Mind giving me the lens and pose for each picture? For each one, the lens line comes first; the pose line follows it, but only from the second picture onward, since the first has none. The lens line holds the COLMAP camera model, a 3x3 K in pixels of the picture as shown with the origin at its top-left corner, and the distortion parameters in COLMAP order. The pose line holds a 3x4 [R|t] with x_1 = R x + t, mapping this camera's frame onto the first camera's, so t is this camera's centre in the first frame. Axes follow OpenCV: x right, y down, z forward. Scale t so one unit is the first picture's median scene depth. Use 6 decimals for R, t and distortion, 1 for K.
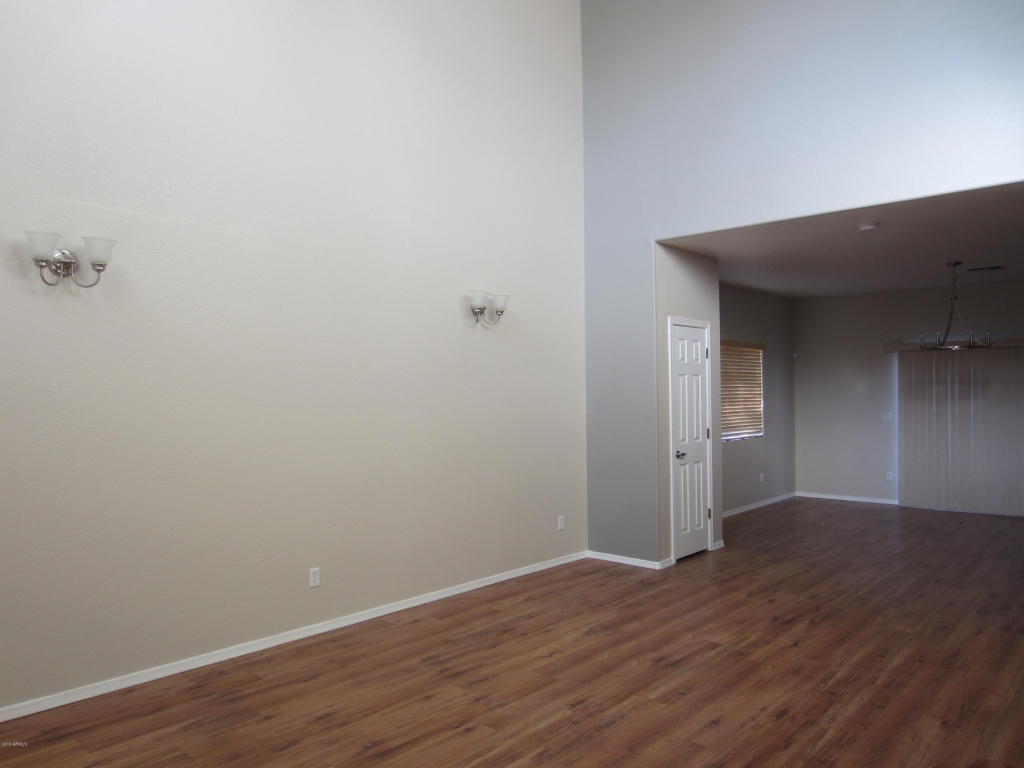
lens RADIAL K [[732.5, 0, 512.0], [0, 732.5, 384.0], [0, 0, 1]] dist [-0.019187, 0.005789]
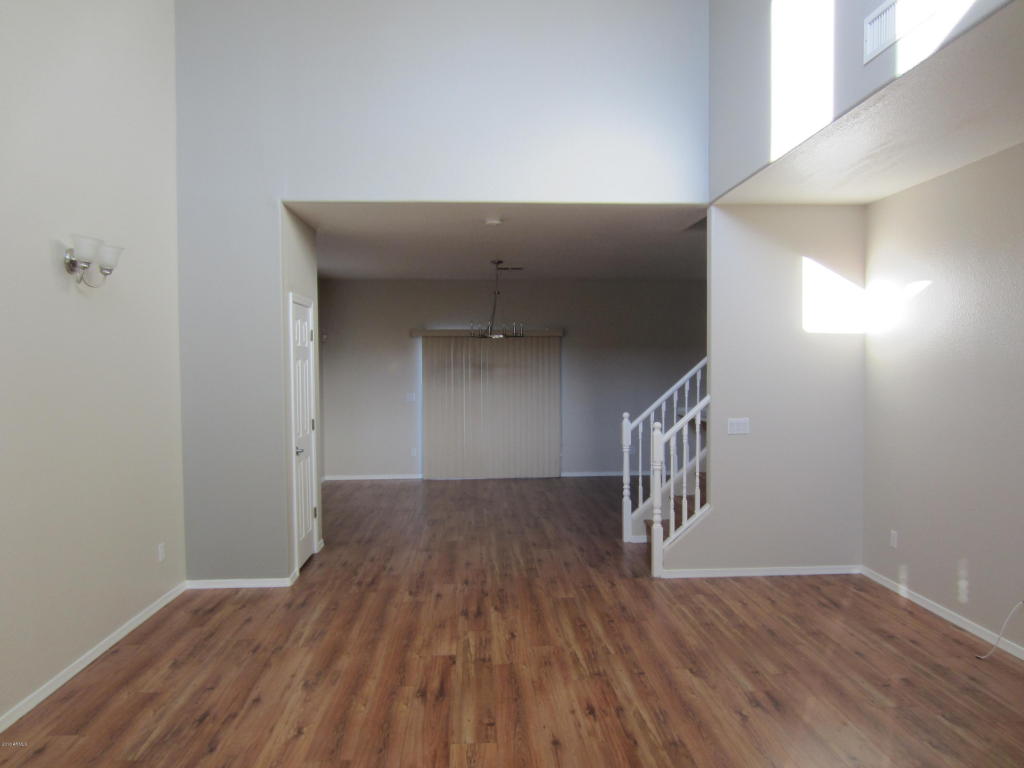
lens RADIAL K [[732.5, 0, 512.0], [0, 732.5, 384.0], [0, 0, 1]] dist [-0.019187, 0.005789]
pose [[0.700418, -0.017087, 0.713529, -0.269719], [-0.005574, 0.999552, 0.029409, -0.013601], [-0.713712, -0.024576, 0.700008, 0.258925]]
